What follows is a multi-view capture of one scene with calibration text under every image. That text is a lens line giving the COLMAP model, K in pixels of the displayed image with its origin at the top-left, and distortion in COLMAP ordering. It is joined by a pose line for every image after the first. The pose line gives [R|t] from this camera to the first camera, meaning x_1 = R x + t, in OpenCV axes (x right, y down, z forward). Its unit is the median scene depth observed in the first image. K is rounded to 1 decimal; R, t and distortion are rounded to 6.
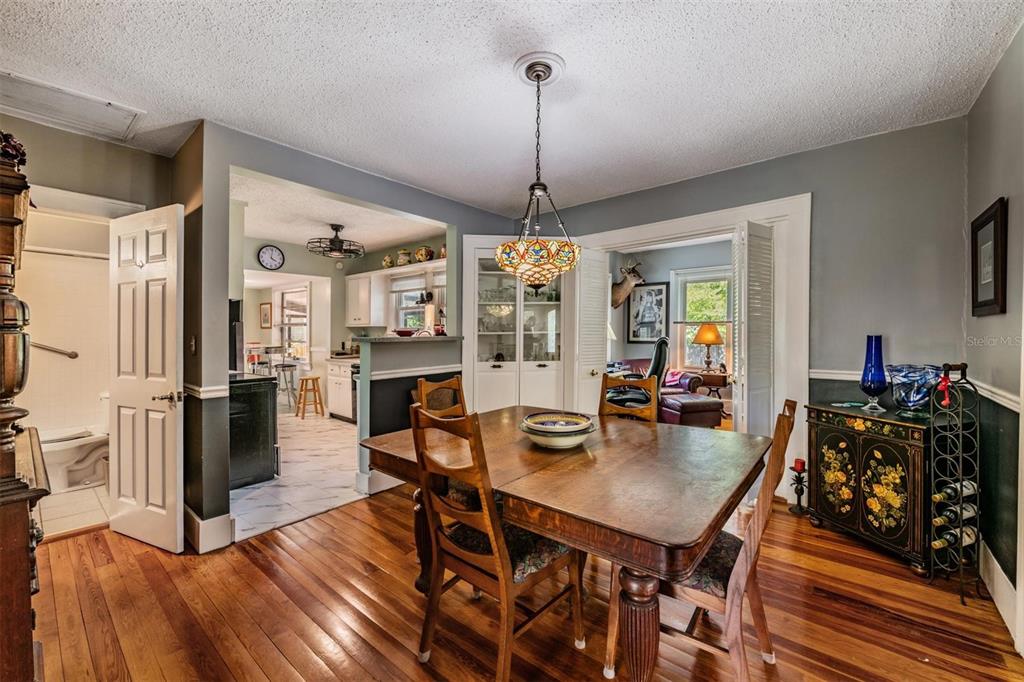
lens RADIAL K [[412.6, 0, 512.0], [0, 412.6, 341.0], [0, 0, 1]] dist [-0.002899, -0.000662]
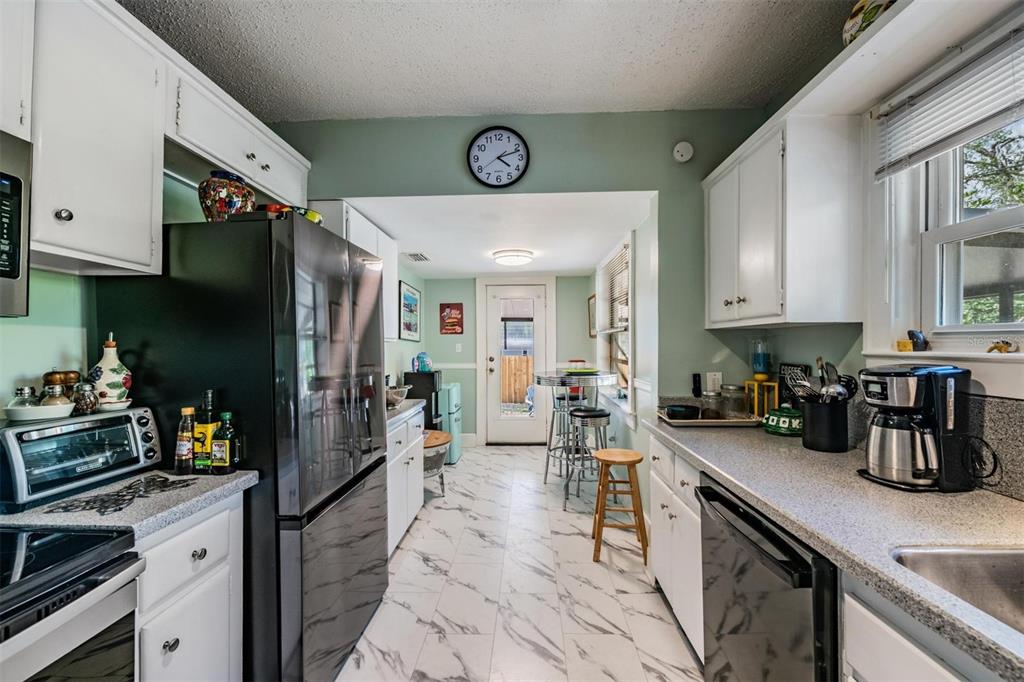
lens RADIAL K [[412.6, 0, 512.0], [0, 412.6, 341.0], [0, 0, 1]] dist [-0.002899, -0.000662]
pose [[0.601554, -0.009541, -0.798775, -0.227950], [-0.005338, 0.999858, -0.015963, -0.018079], [0.798814, 0.013866, 0.601418, 0.671581]]
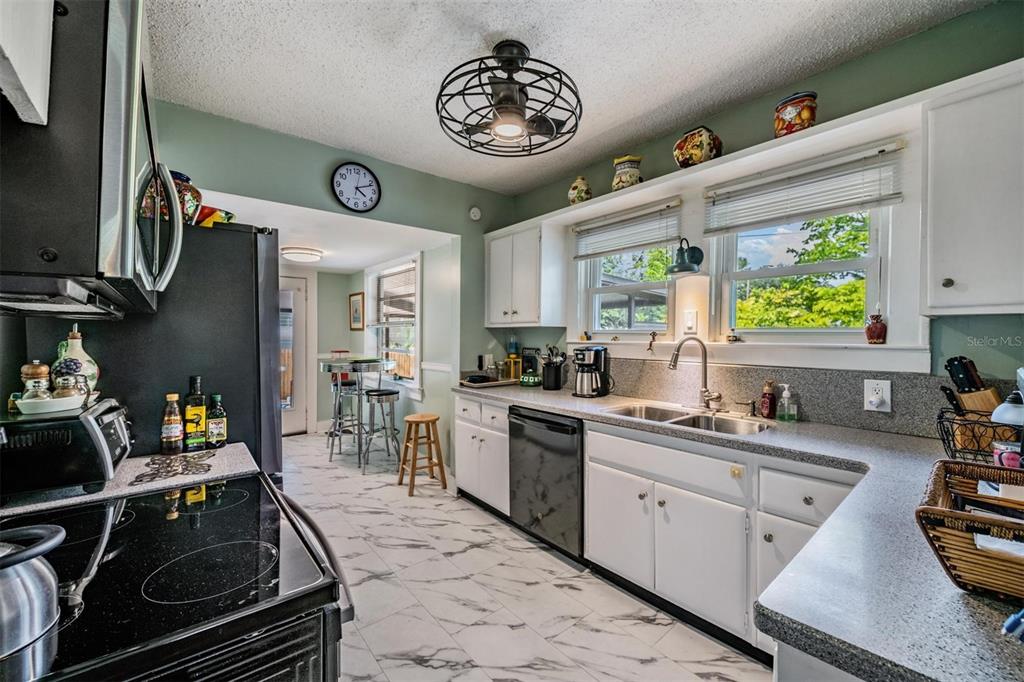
lens RADIAL K [[403.8, 0, 512.0], [0, 403.8, 341.0], [0, 0, 1]] dist [-0.000446, -0.000088]
pose [[0.981442, 0.002973, -0.191737, -0.266661], [-0.002968, 0.999996, 0.000312, -0.016731], [0.191737, 0.000263, 0.981446, 0.485904]]
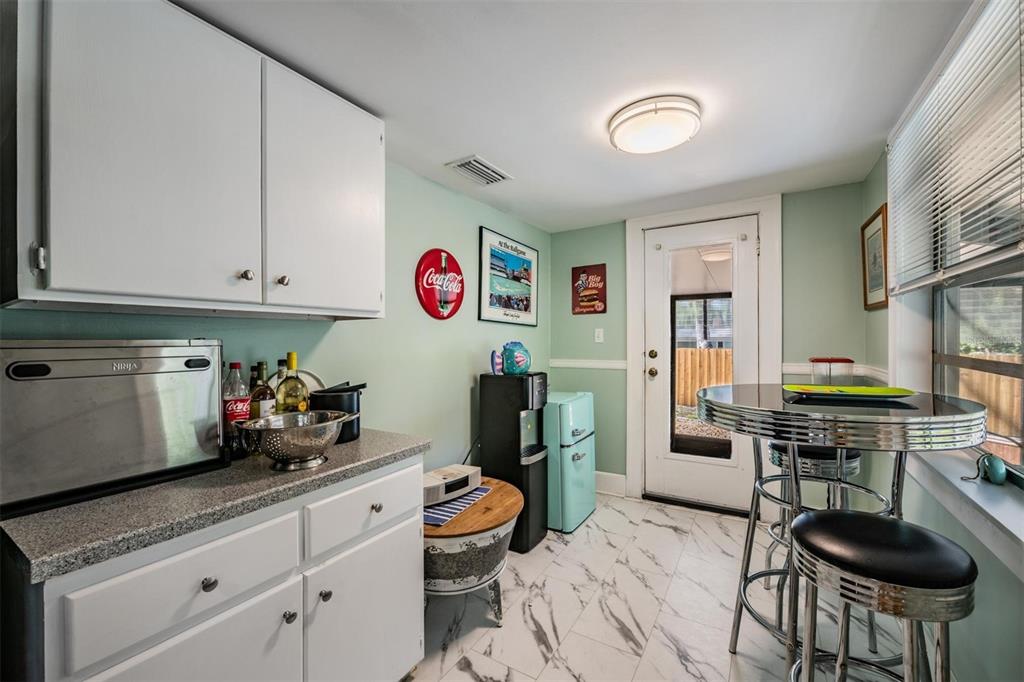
lens RADIAL K [[406.1, 0, 525.8], [0, 406.1, 342.9], [0, 0, 1]] dist [-0.001488, -0.000095]
pose [[0.148609, 0.007202, -0.988870, -0.456155], [-0.001944, 0.999974, 0.006990, -0.010847], [0.988894, 0.000884, 0.148619, 0.911615]]
